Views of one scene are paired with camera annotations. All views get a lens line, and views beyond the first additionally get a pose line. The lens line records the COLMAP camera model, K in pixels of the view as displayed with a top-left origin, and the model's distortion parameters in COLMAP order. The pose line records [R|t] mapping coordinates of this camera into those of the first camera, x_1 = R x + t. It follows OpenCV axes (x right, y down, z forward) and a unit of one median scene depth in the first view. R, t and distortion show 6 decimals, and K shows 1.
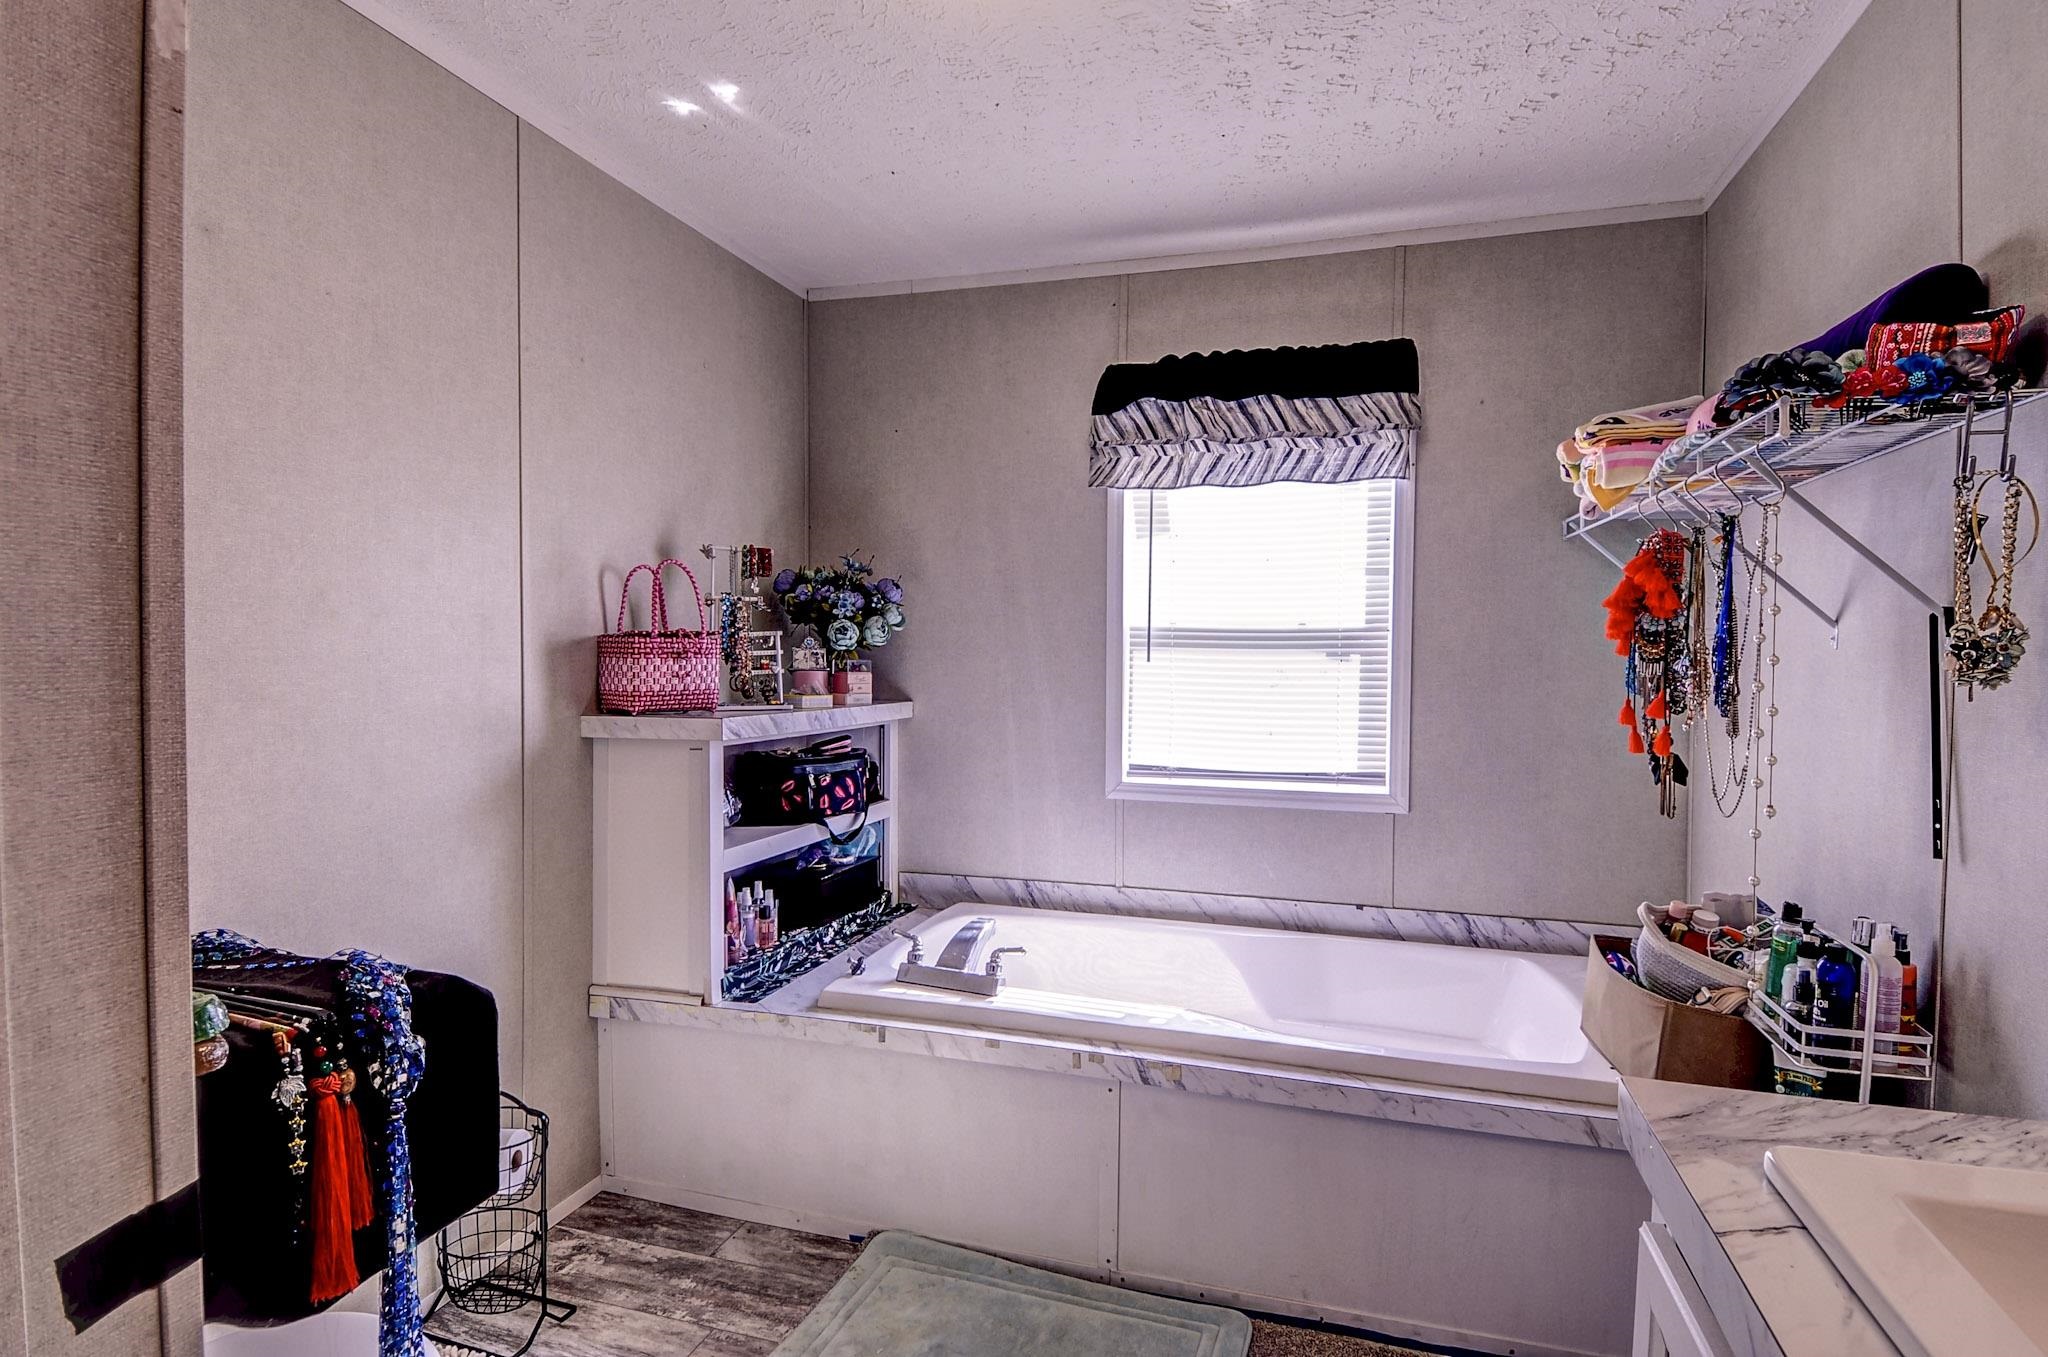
lens RADIAL K [[1063.1, 0, 1025.1], [0, 1063.1, 676.4], [0, 0, 1]] dist [0.044518, -0.049435]
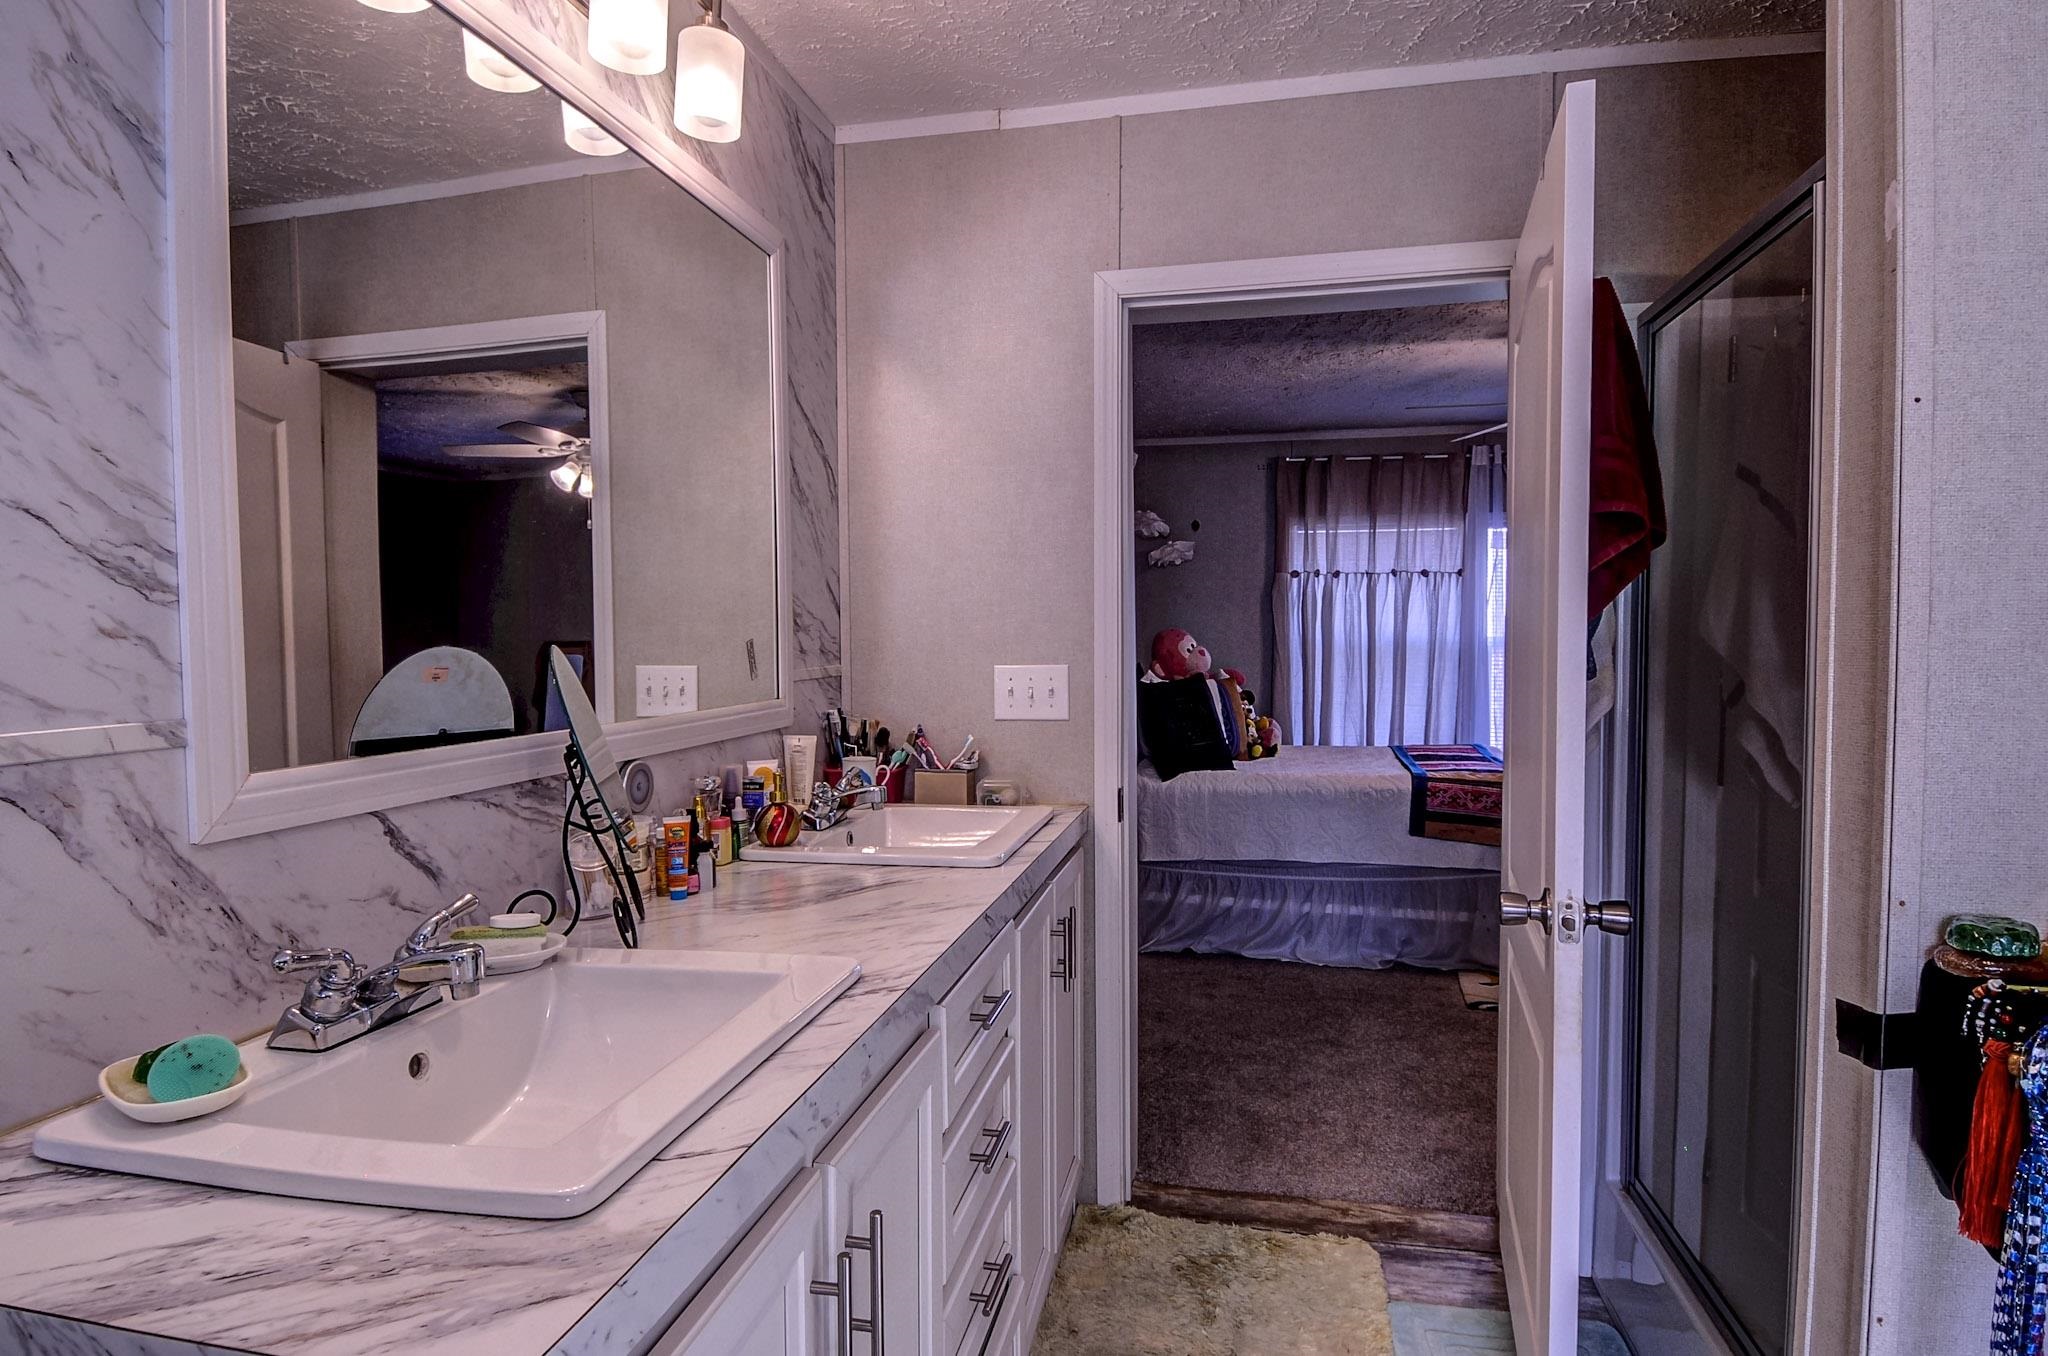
lens RADIAL K [[1063.1, 0, 1025.1], [0, 1063.1, 675.9], [0, 0, 1]] dist [0.044518, -0.049435]
pose [[-0.997078, -0.008837, -0.075877, 0.098822], [-0.013659, 0.997902, 0.063279, -0.013531], [0.075159, 0.064131, -0.995107, 0.474556]]
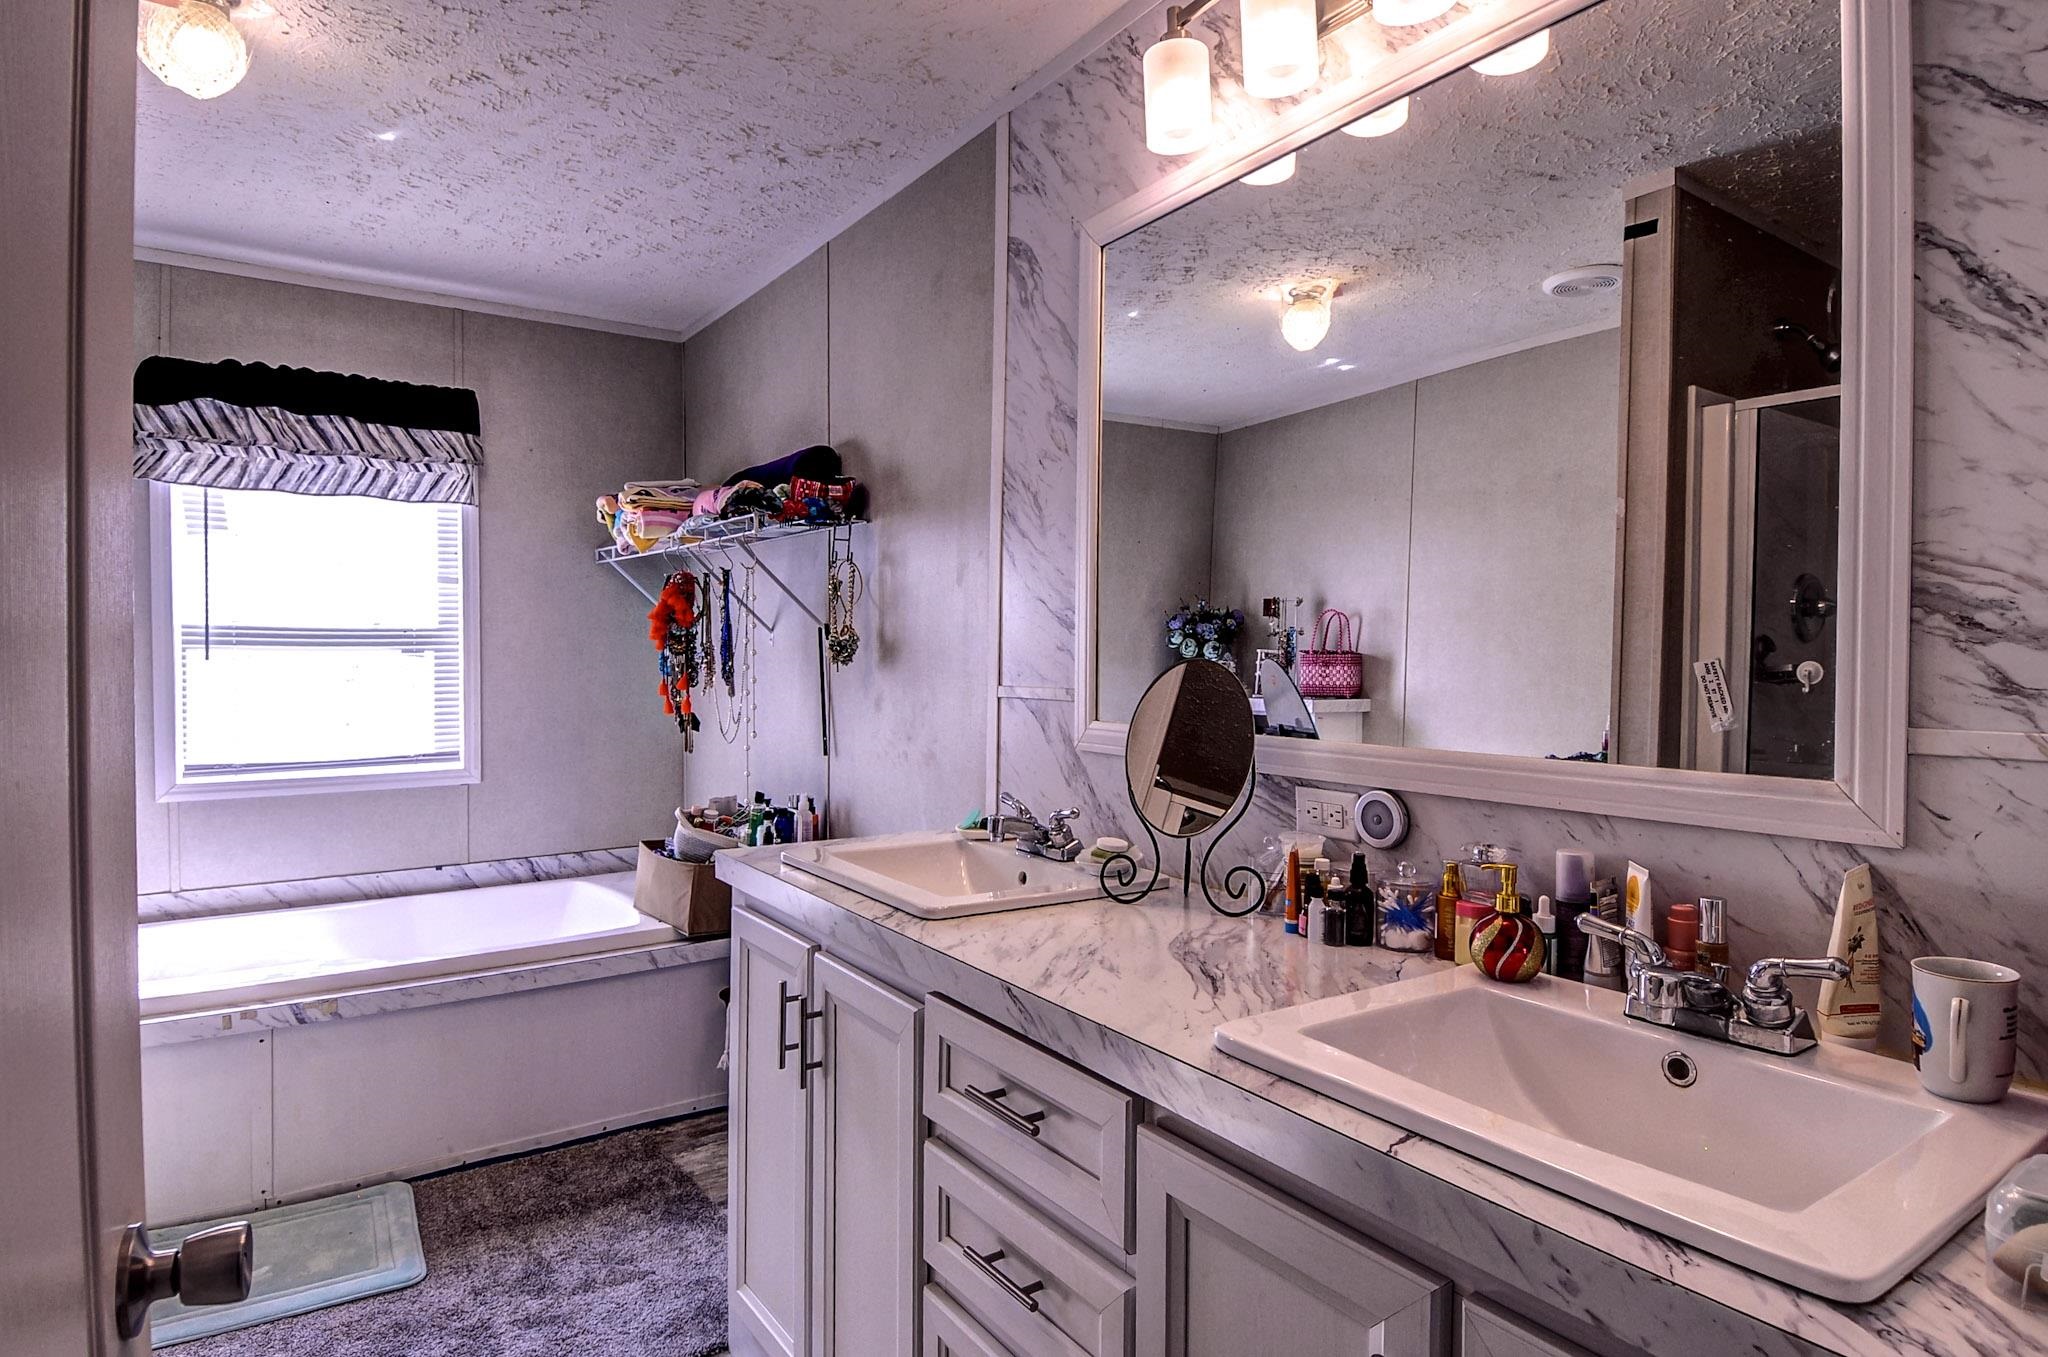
lens RADIAL K [[1063.1, 0, 1025.1], [0, 1063.1, 676.4], [0, 0, 1]] dist [0.044518, -0.049435]
pose [[0.615135, -0.026260, 0.787984, -0.218341], [0.022490, 0.999623, 0.015757, 0.003535], [-0.788101, 0.008029, 0.615494, -0.234316]]
